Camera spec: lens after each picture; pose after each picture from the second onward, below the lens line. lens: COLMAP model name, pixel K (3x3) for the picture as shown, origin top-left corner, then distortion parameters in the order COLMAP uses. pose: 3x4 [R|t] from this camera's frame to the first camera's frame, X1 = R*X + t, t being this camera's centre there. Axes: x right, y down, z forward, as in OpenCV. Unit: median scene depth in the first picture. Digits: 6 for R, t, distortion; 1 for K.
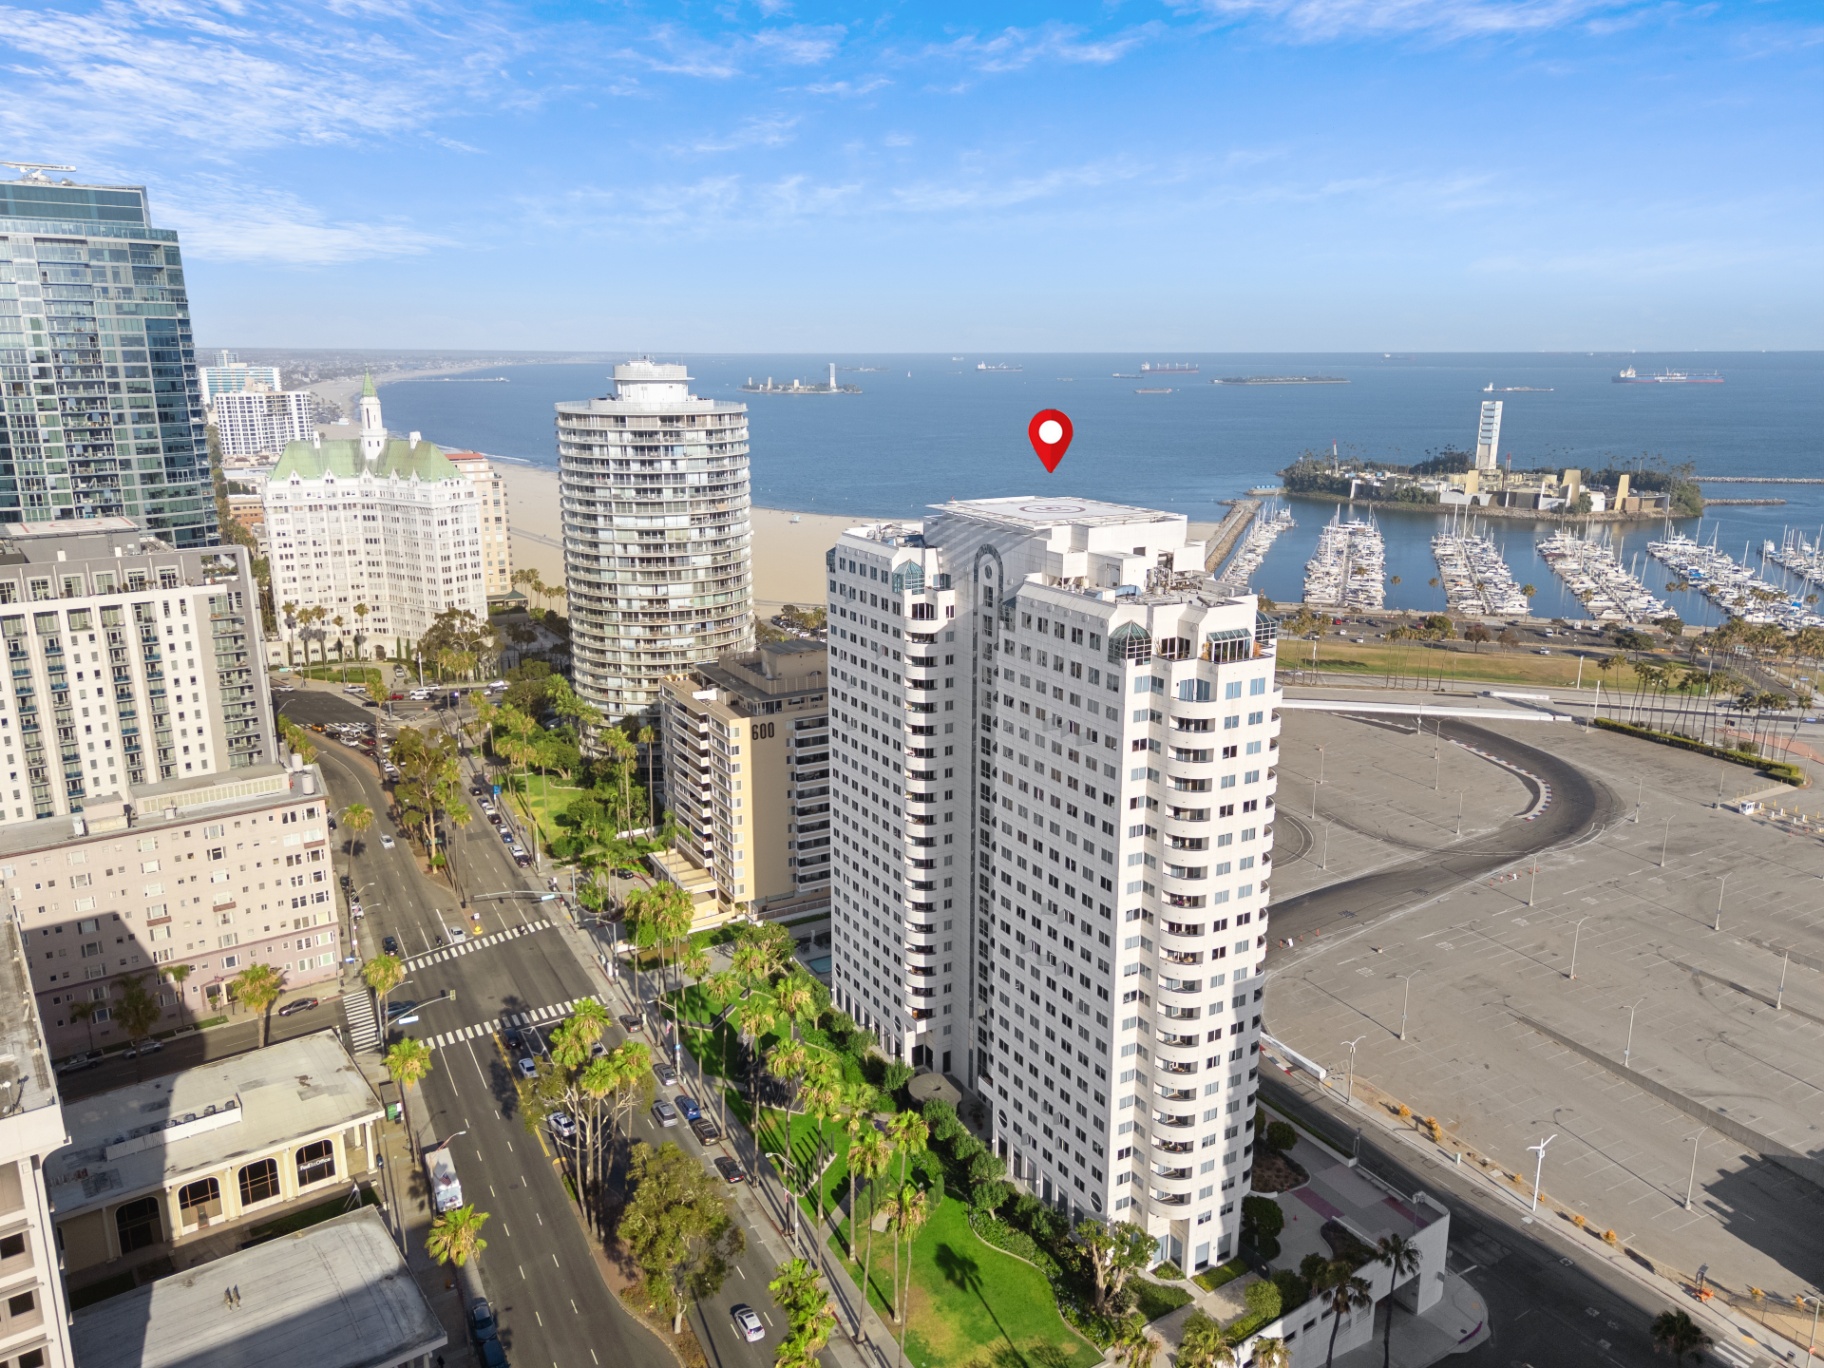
lens RADIAL K [[1338.3, 0, 903.8], [0, 1338.3, 680.8], [0, 0, 1]] dist [0.045647, -0.024814]
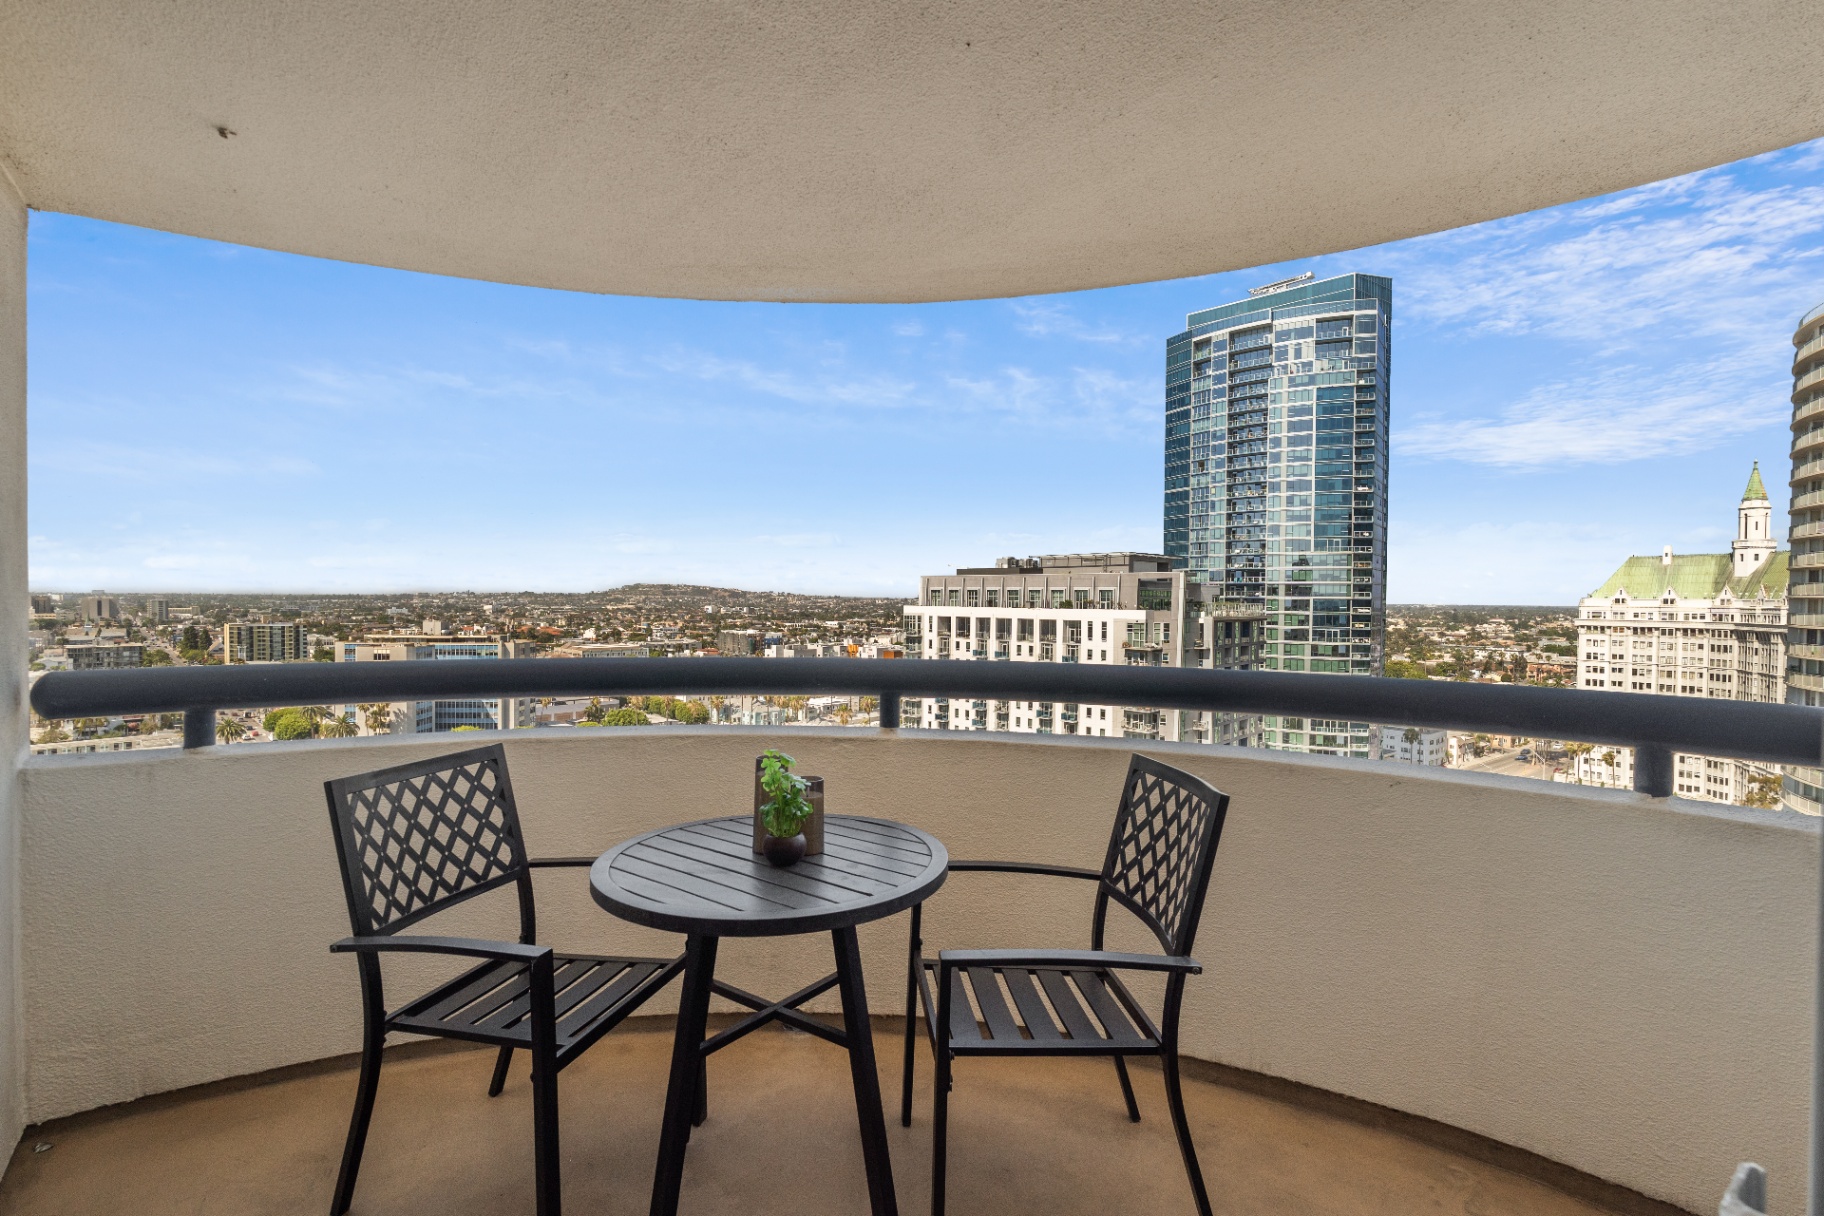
lens RADIAL K [[800.4, 0, 917.6], [0, 800.4, 605.7], [0, 0, 1]] dist [-0.003185, -0.000219]
pose [[0.174789, 0.012402, -0.984528, -0.026875], [-0.247813, 0.968286, -0.031798, -0.019447], [0.952910, 0.249537, 0.172319, 0.662424]]
